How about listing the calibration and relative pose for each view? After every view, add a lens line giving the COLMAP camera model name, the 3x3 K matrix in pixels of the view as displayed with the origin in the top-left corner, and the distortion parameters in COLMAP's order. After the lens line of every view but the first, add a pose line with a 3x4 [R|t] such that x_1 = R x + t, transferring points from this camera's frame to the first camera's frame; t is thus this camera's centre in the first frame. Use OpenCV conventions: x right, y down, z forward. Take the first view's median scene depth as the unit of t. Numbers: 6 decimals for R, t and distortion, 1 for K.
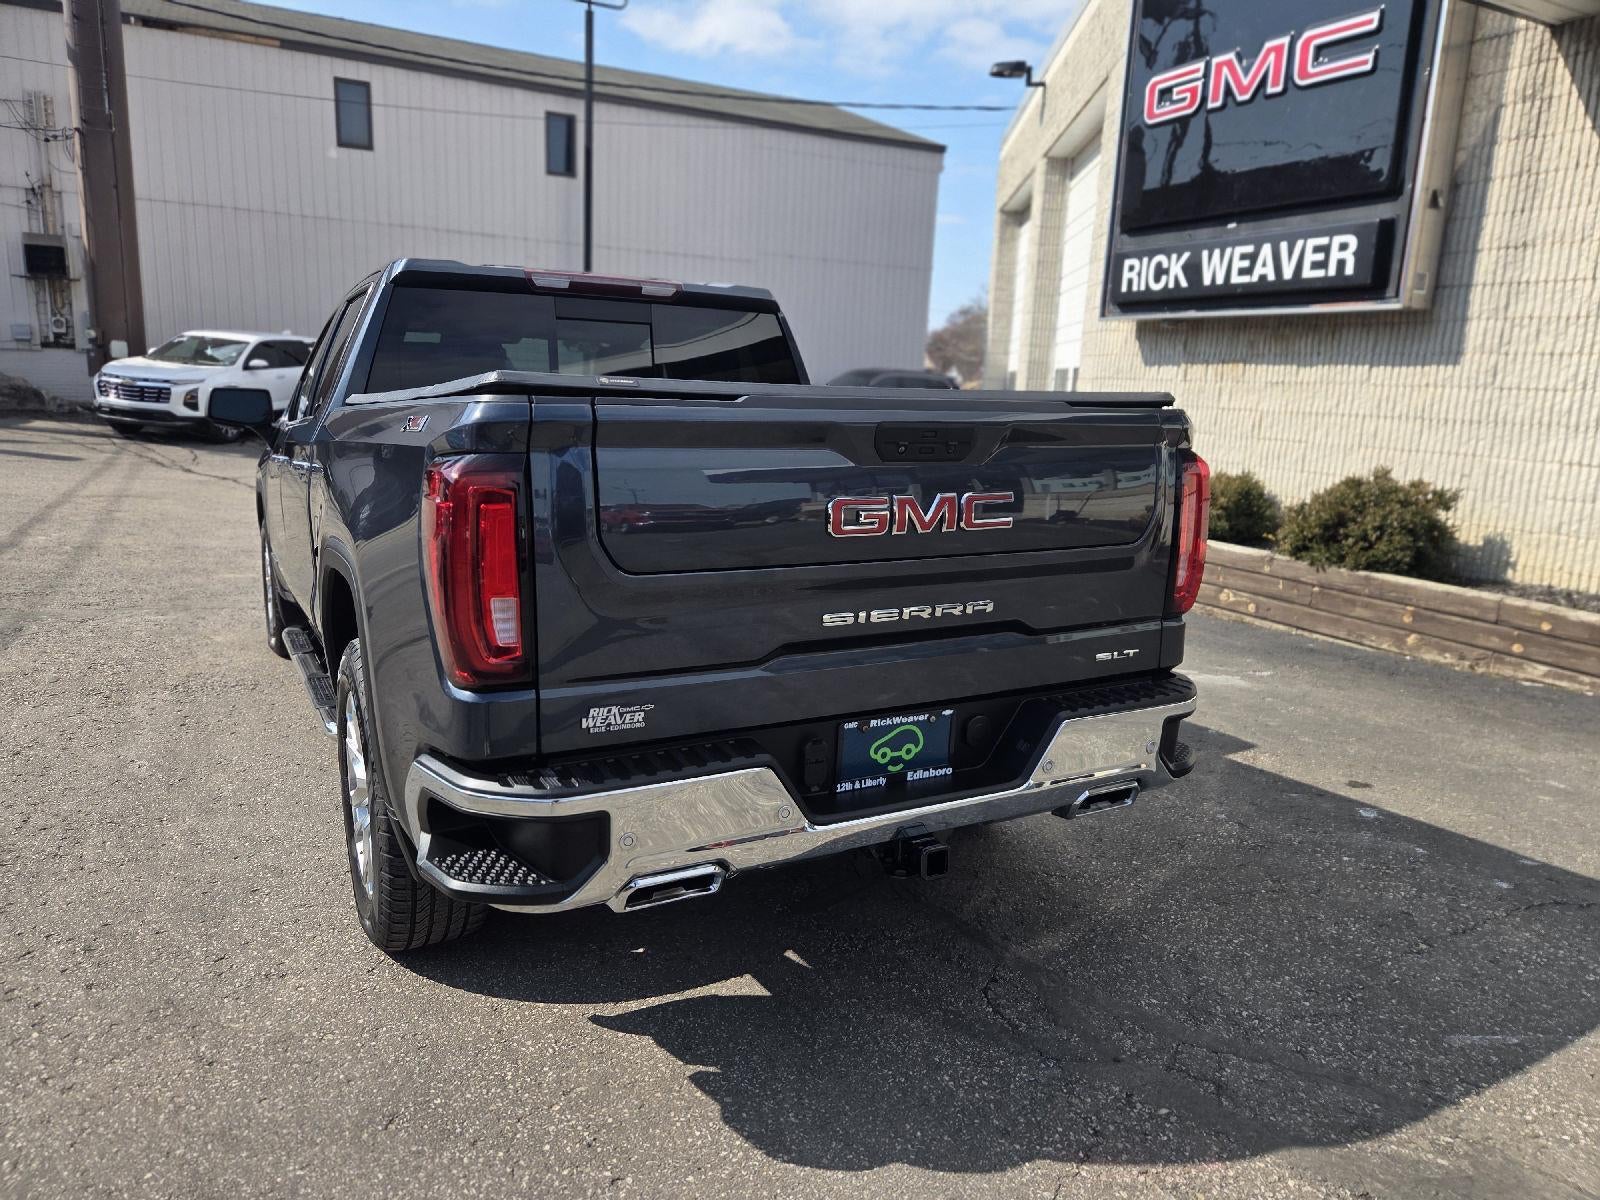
lens RADIAL K [[1065.6, 0, 794.5], [0, 1065.6, 599.9], [0, 0, 1]] dist [0.077300, -0.059302]
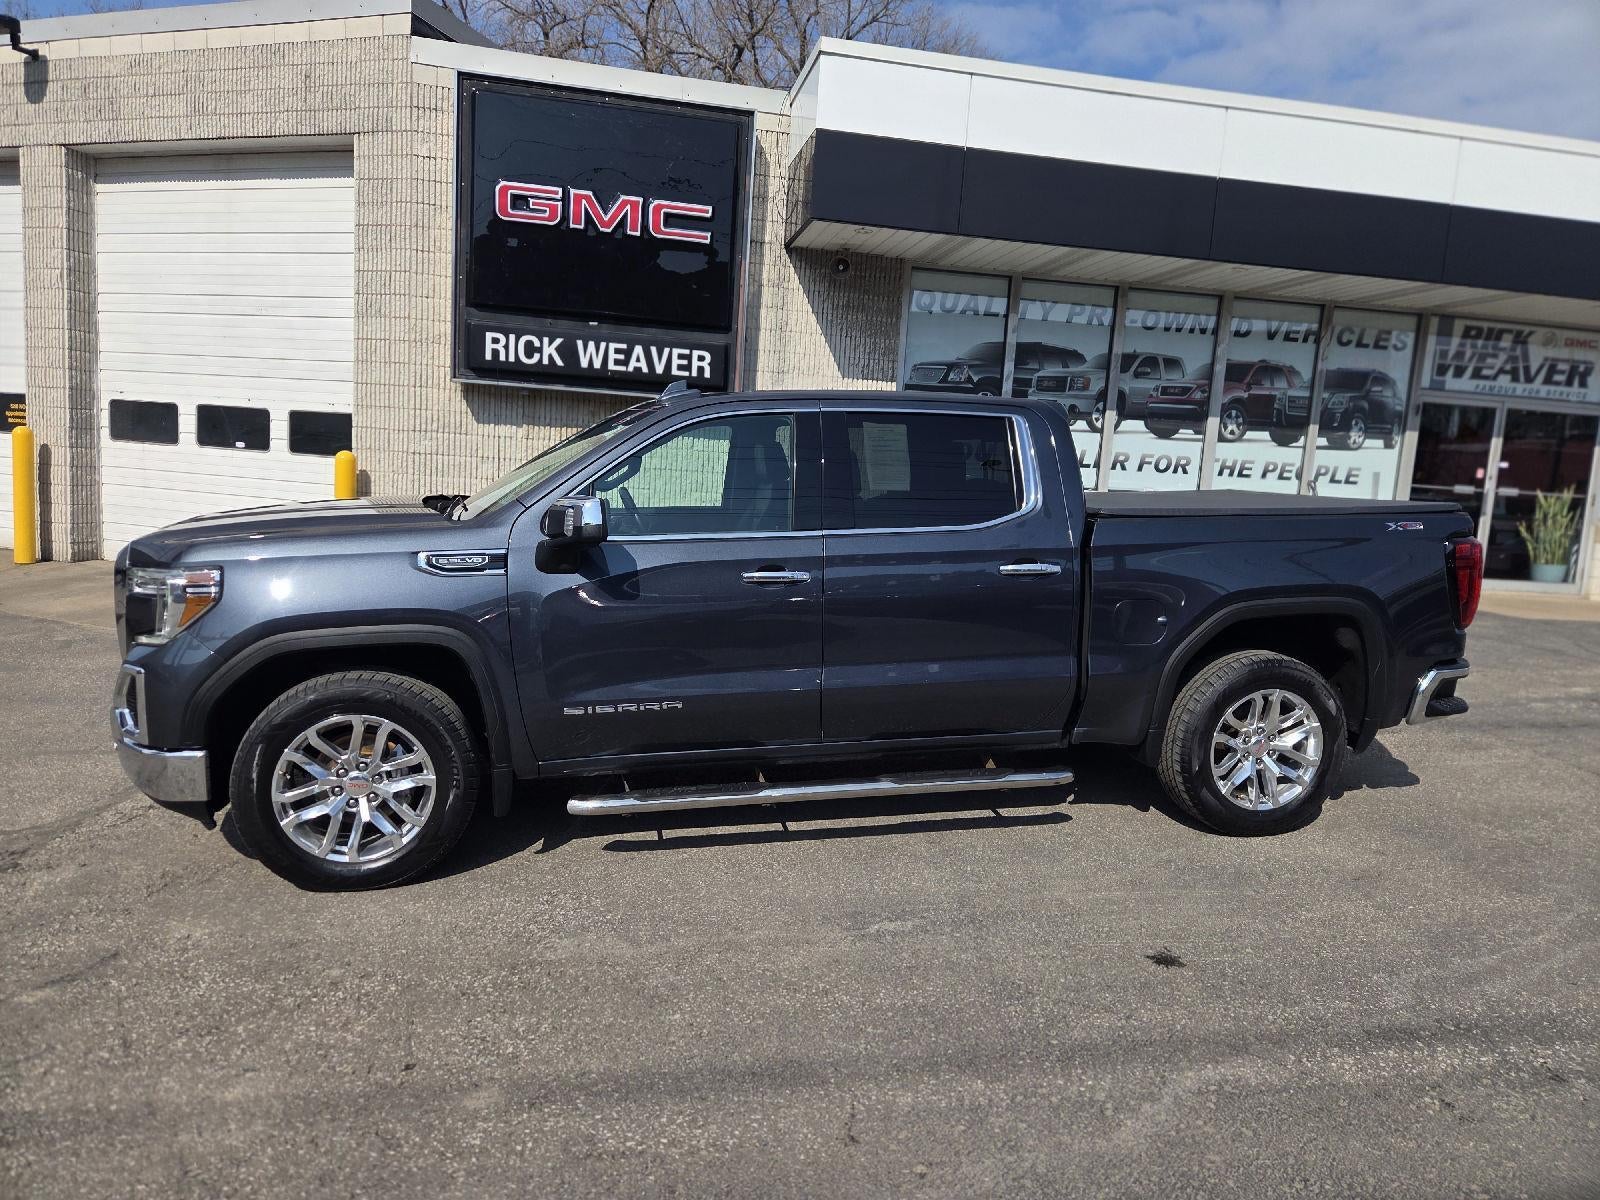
lens RADIAL K [[1065.6, 0, 796.2], [0, 1065.6, 603.6], [0, 0, 1]] dist [0.077300, -0.059302]
pose [[0.274664, -0.146590, 0.950300, -0.911042], [0.148357, 0.982937, 0.108745, -0.139470], [-0.950026, 0.111115, 0.291725, 0.501823]]
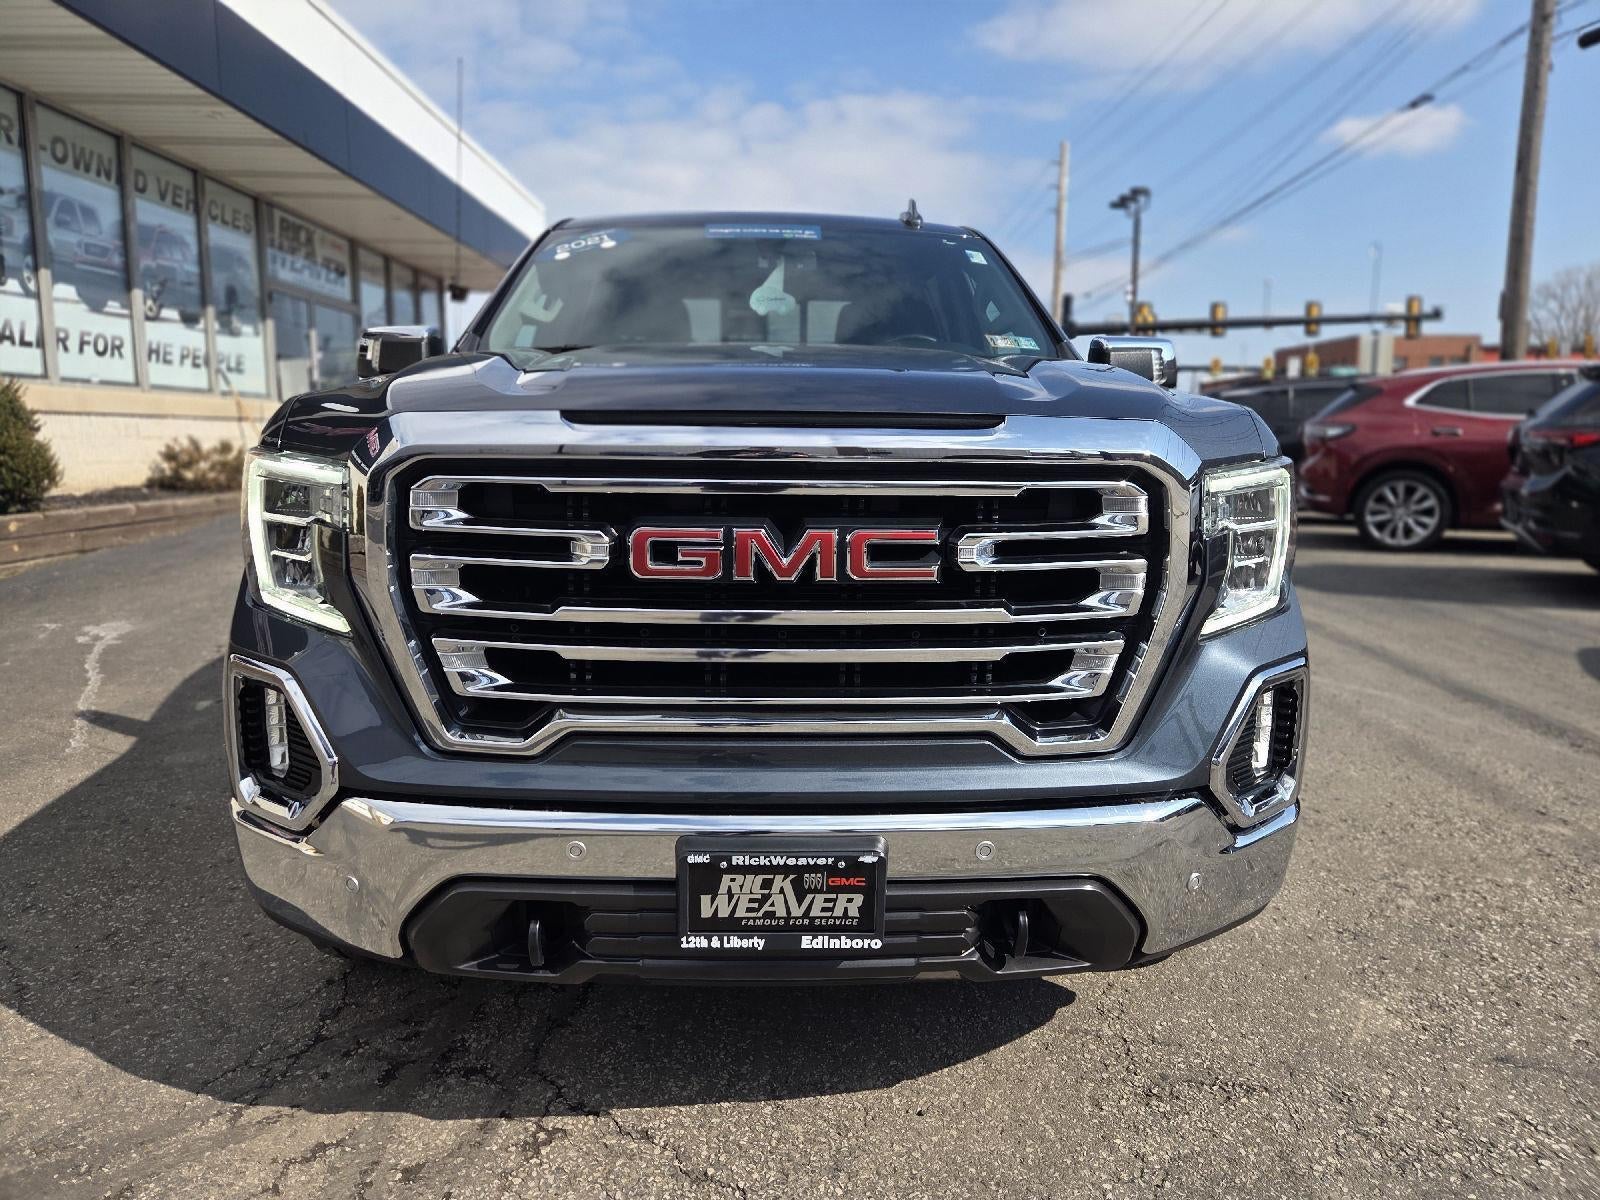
lens RADIAL K [[1065.6, 0, 798.1], [0, 1065.6, 578.0], [0, 0, 1]] dist [0.077300, -0.059302]
pose [[-0.897819, -0.104615, 0.427757, -0.477499], [0.046467, 0.943442, 0.328264, -0.216632], [-0.437906, 0.314598, -0.842180, 1.283040]]
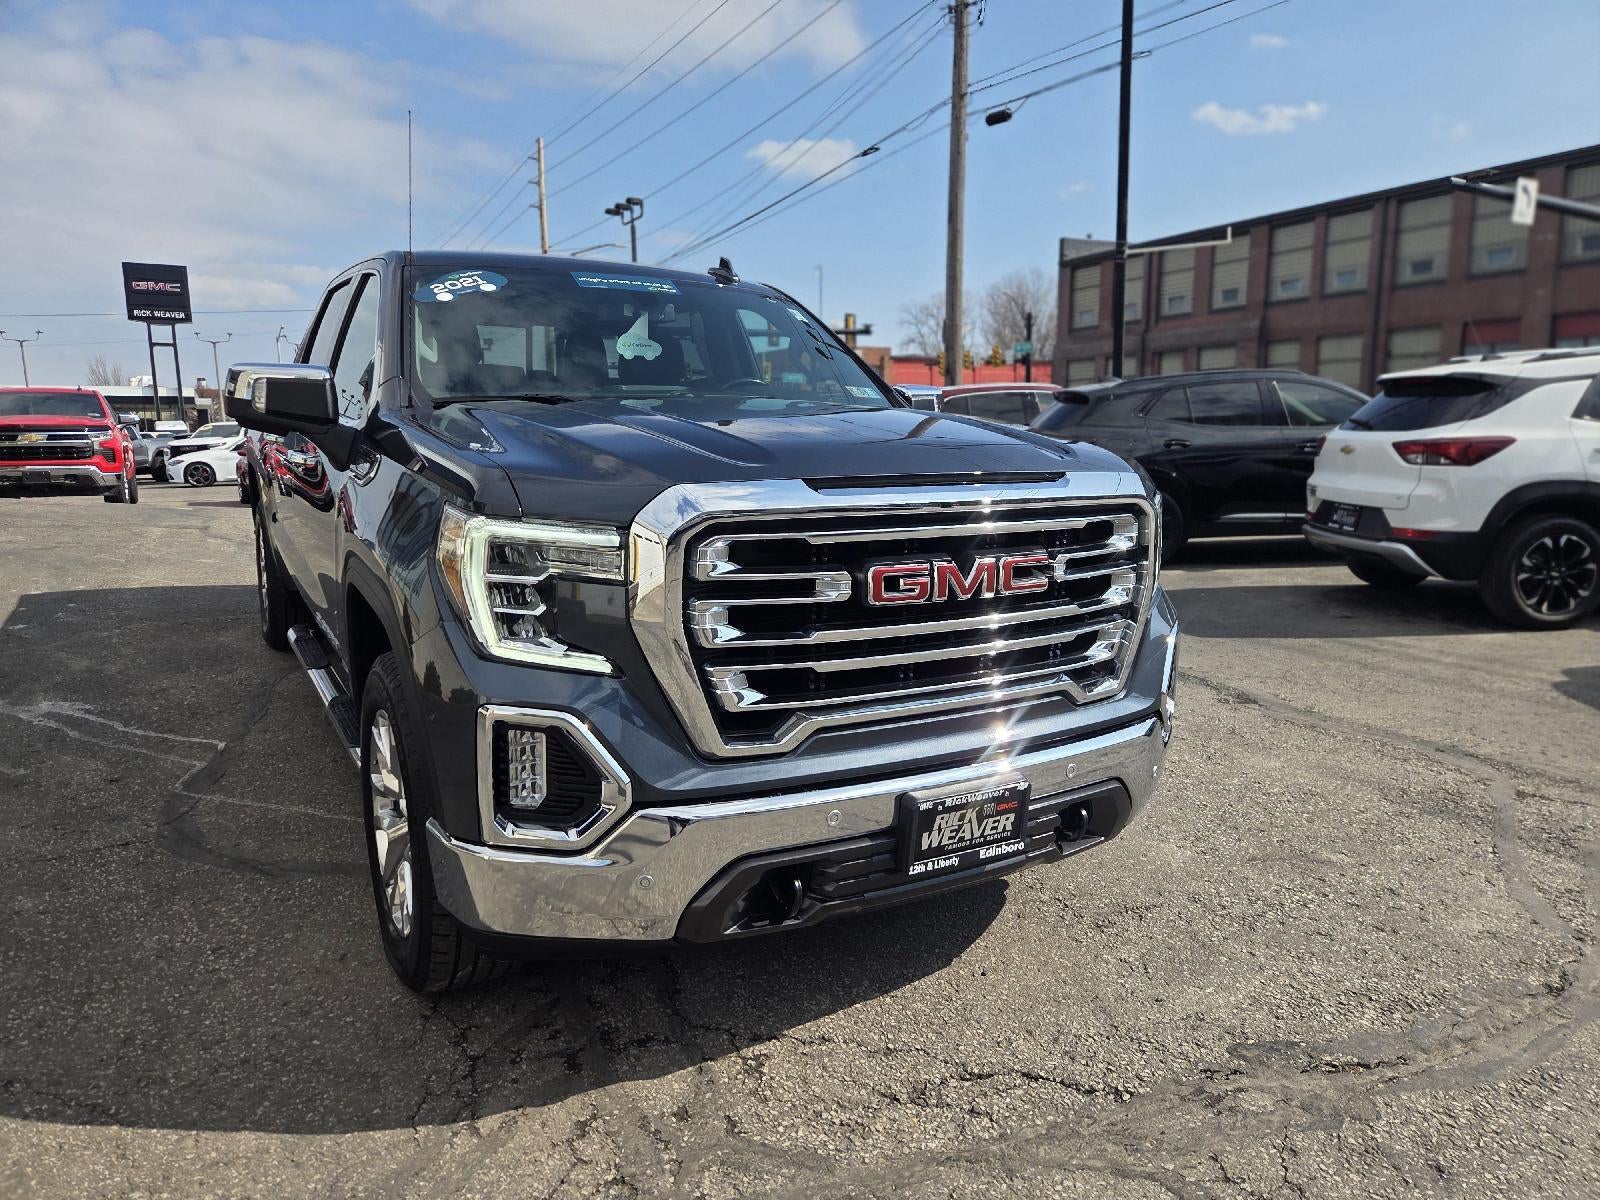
lens RADIAL K [[1065.6, 0, 815.9], [0, 1065.6, 606.6], [0, 0, 1]] dist [0.077300, -0.059302]
pose [[-0.998421, -0.032535, -0.045799, -0.311958], [-0.046789, 0.932792, 0.357366, -0.251373], [0.031094, 0.358945, -0.932841, 1.391370]]
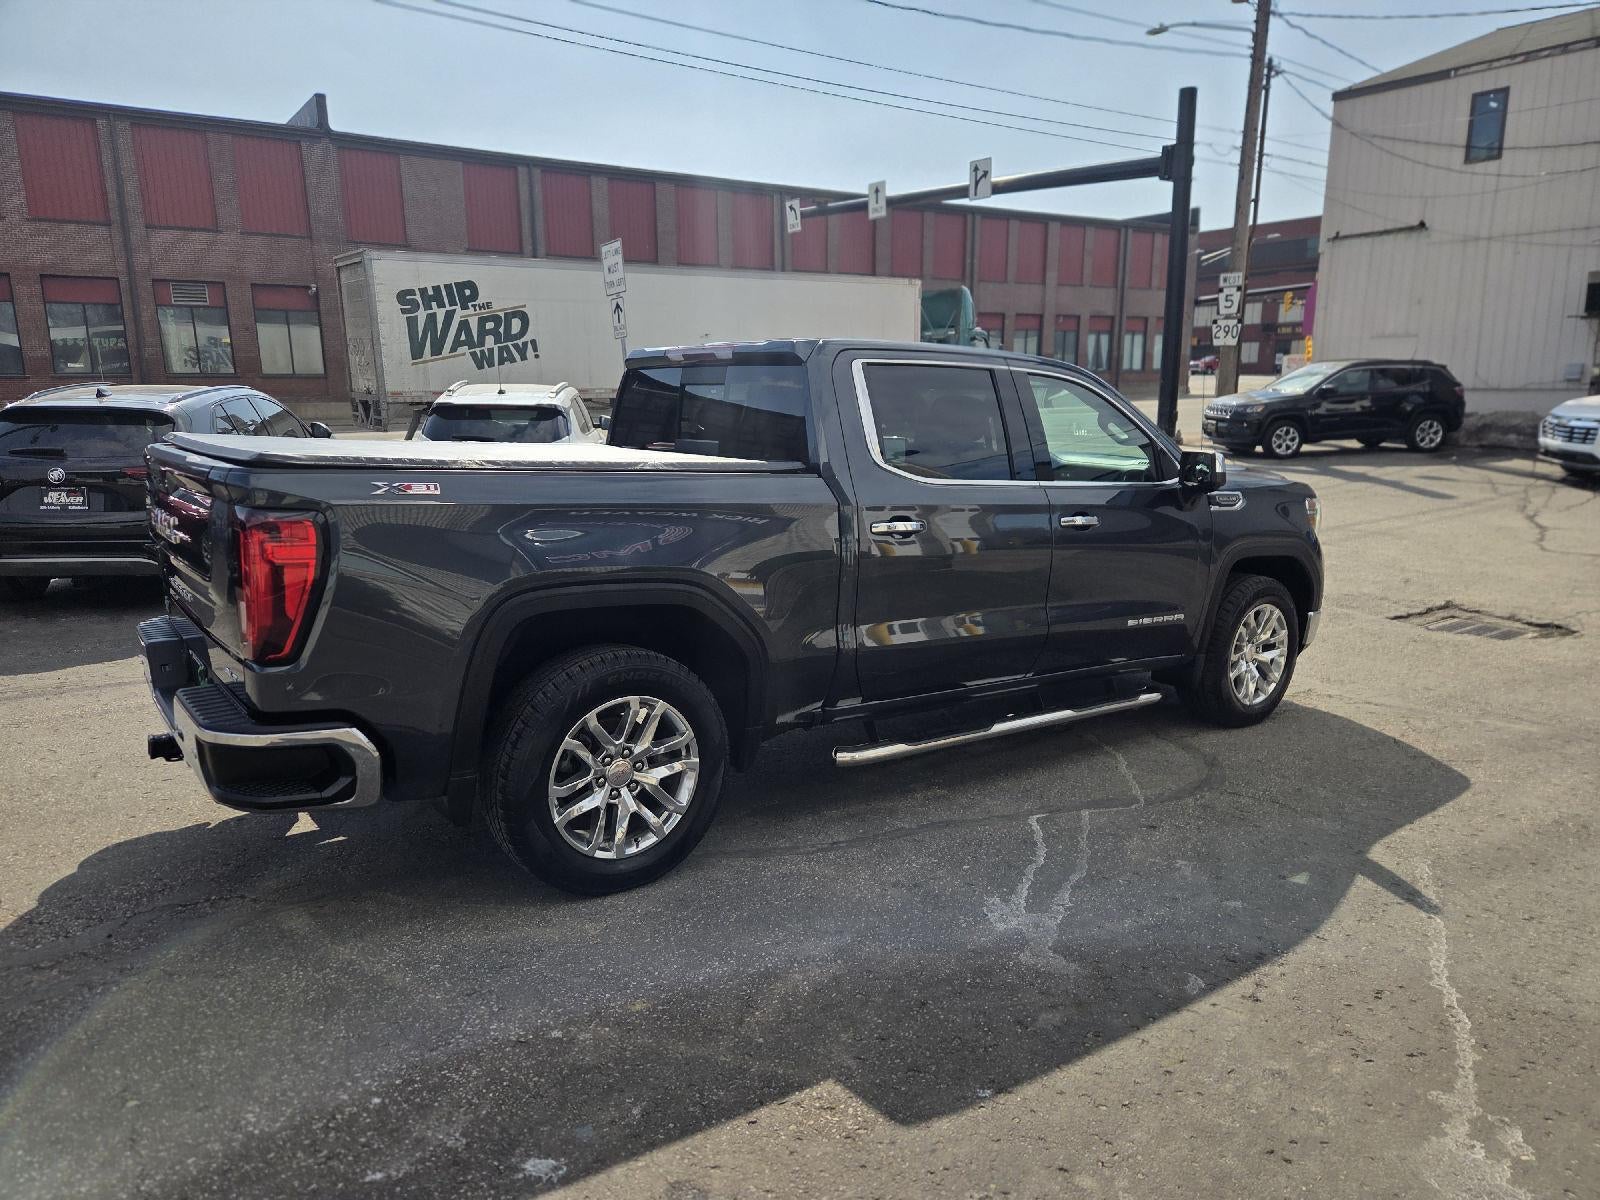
lens RADIAL K [[1065.6, 0, 812.4], [0, 1065.6, 605.5], [0, 0, 1]] dist [0.077300, -0.059302]
pose [[0.148759, 0.166587, -0.974741, 0.599317], [-0.192128, 0.971794, 0.136762, -0.118973], [0.970030, 0.166930, 0.176569, 0.545199]]
